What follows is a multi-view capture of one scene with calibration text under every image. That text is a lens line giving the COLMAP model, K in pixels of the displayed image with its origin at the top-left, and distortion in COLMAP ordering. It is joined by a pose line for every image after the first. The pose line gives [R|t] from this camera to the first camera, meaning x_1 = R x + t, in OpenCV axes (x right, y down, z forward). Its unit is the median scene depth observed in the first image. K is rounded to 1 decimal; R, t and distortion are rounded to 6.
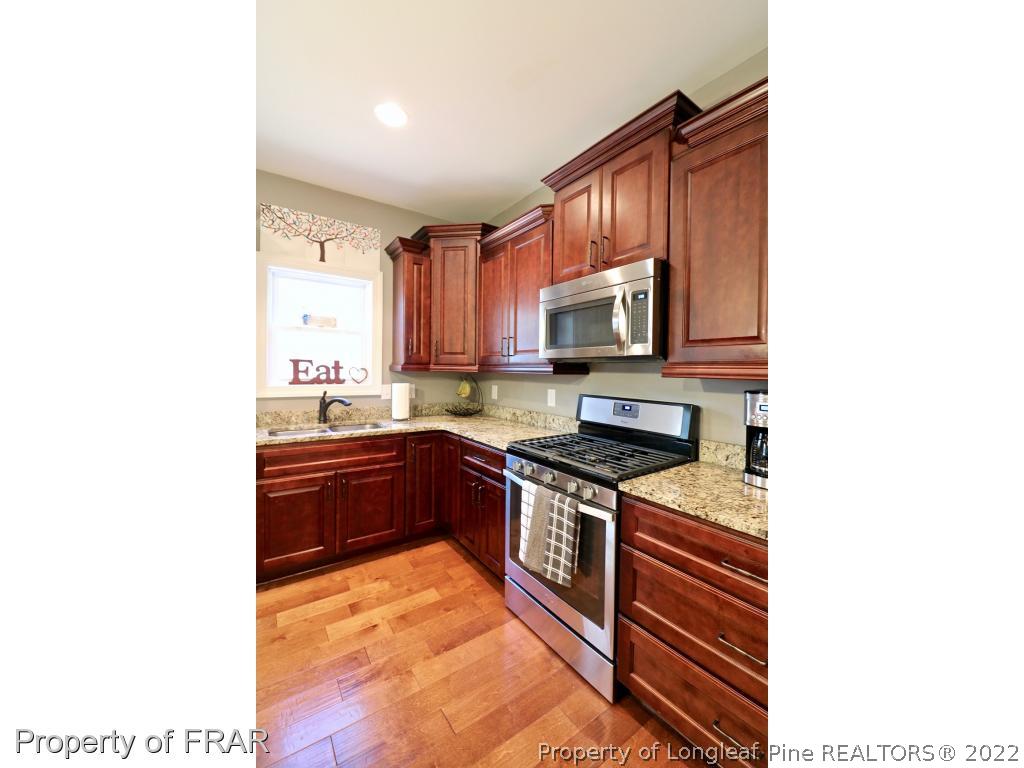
lens RADIAL K [[357.9, 0, 517.4], [0, 357.9, 377.4], [0, 0, 1]] dist [-0.011494, -0.000799]
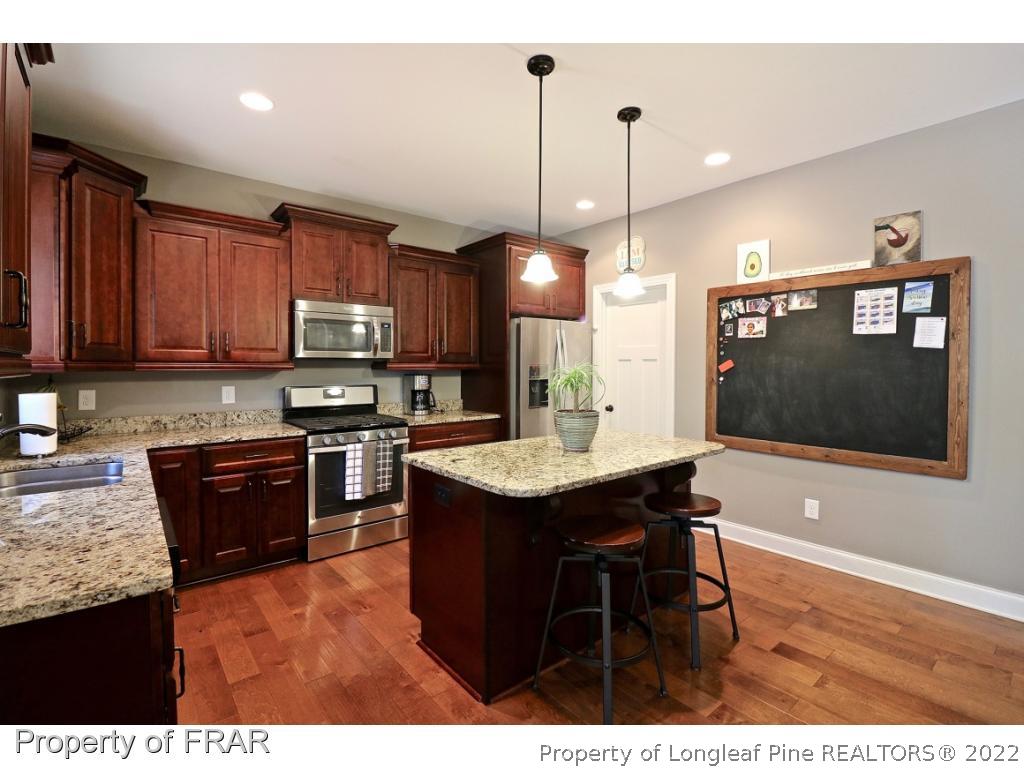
lens RADIAL K [[476.0, 0, 502.7], [0, 476.0, 373.7], [0, 0, 1]] dist [-0.000306, -0.011788]
pose [[-0.051937, -0.029907, 0.998202, -1.247193], [0.019883, 0.999322, 0.030976, -0.026793], [-0.998452, 0.021456, -0.051307, 0.311777]]
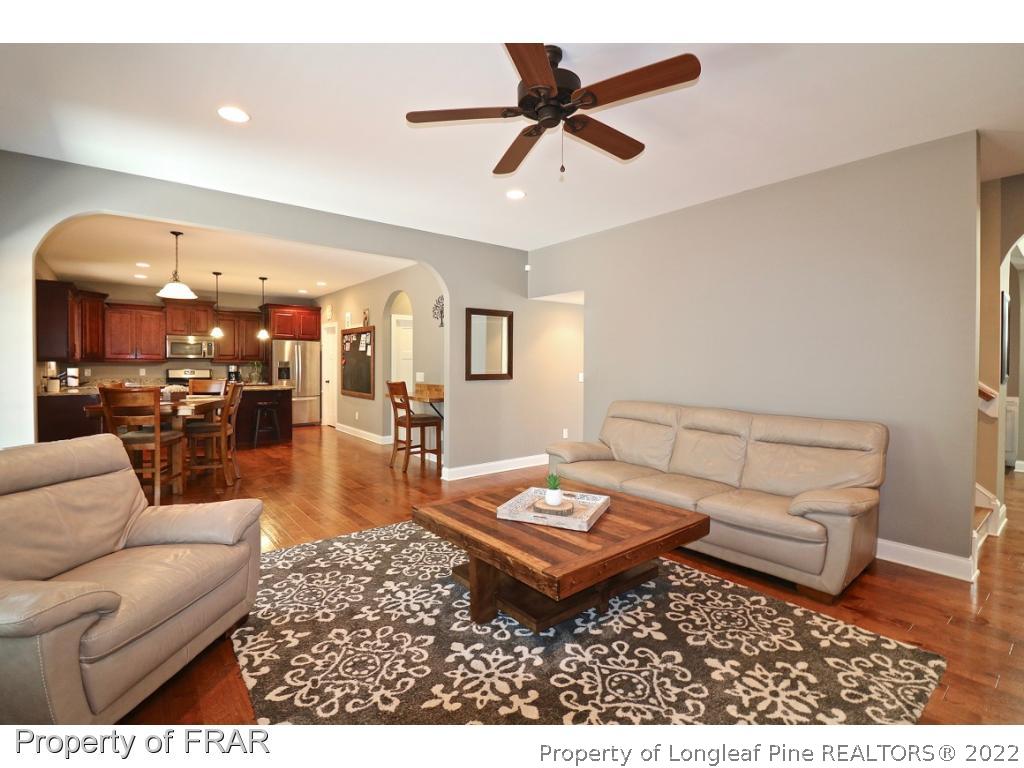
lens RADIAL K [[476.0, 0, 502.4], [0, 476.0, 373.6], [0, 0, 1]] dist [-0.000306, -0.011788]
pose [[-0.045042, -0.033677, 0.998417, -3.348928], [0.013795, 0.999315, 0.034329, -0.010687], [-0.998890, 0.015319, -0.044547, -1.381620]]
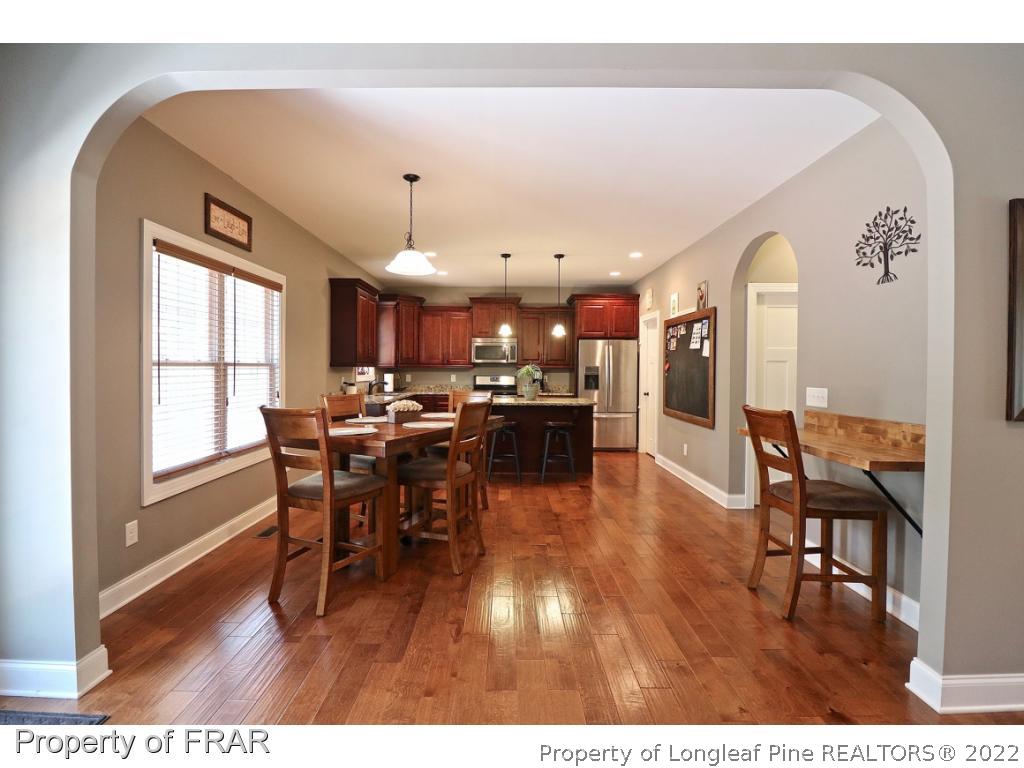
lens RADIAL K [[476.0, 0, 501.3], [0, 476.0, 375.3], [0, 0, 1]] dist [-0.000306, -0.011788]
pose [[0.592868, -0.021512, 0.805013, -2.254182], [0.018035, 0.999747, 0.013434, 0.001486], [-0.805098, 0.006554, 0.593106, -1.127870]]
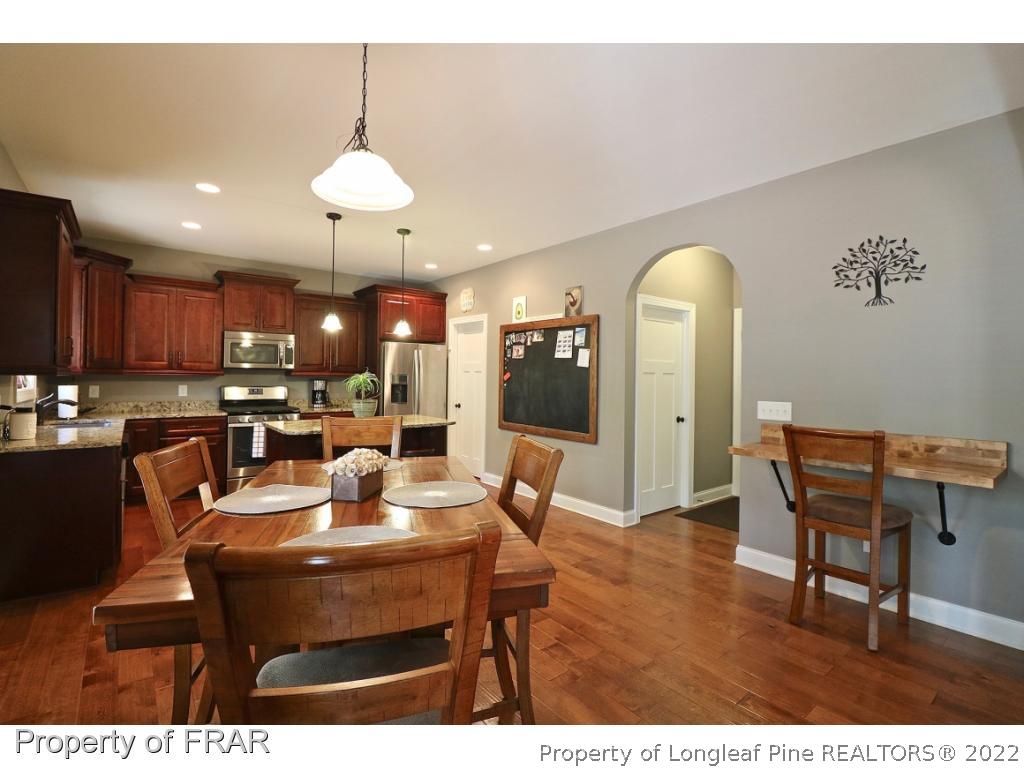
lens RADIAL K [[476.0, 0, 501.3], [0, 476.0, 376.0], [0, 0, 1]] dist [-0.000306, -0.011788]
pose [[-0.042471, -0.014104, 0.998998, -2.012484], [0.007250, 0.999870, 0.014425, -0.026207], [-0.999071, 0.007855, -0.042363, -0.289400]]
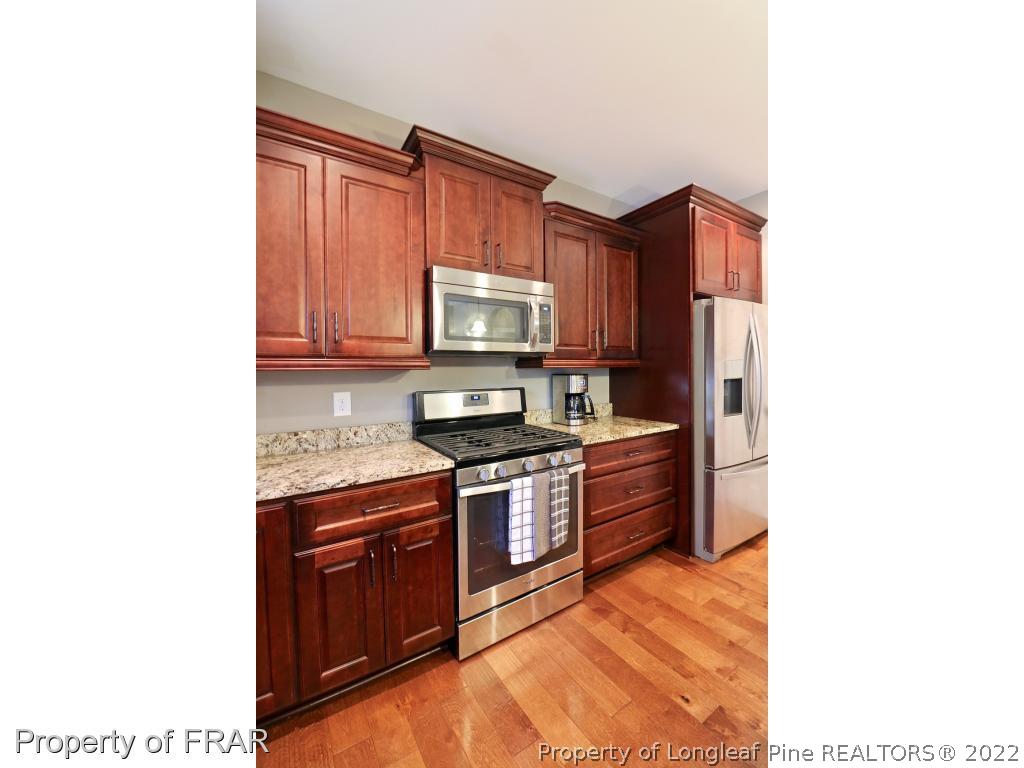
lens RADIAL K [[357.9, 0, 518.2], [0, 357.9, 375.2], [0, 0, 1]] dist [-0.011494, -0.000799]
pose [[0.043562, -0.032263, 0.998530, -0.598832], [0.032225, 0.999004, 0.030872, -0.011024], [-0.998531, 0.030833, 0.044558, 0.614790]]
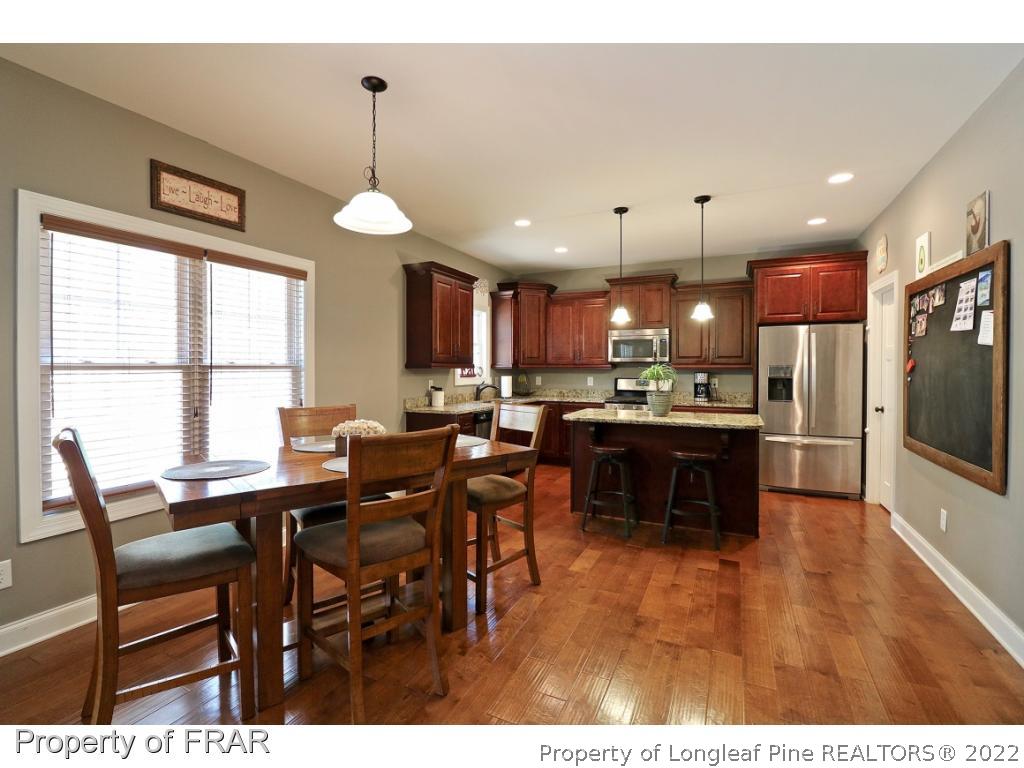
lens RADIAL K [[476.0, 0, 502.3], [0, 476.0, 373.3], [0, 0, 1]] dist [-0.000306, -0.011788]
pose [[0.879897, -0.018501, 0.474803, -1.530460], [0.020749, 0.999785, 0.000504, 0.003092], [-0.474710, 0.009408, 0.880092, -1.022477]]
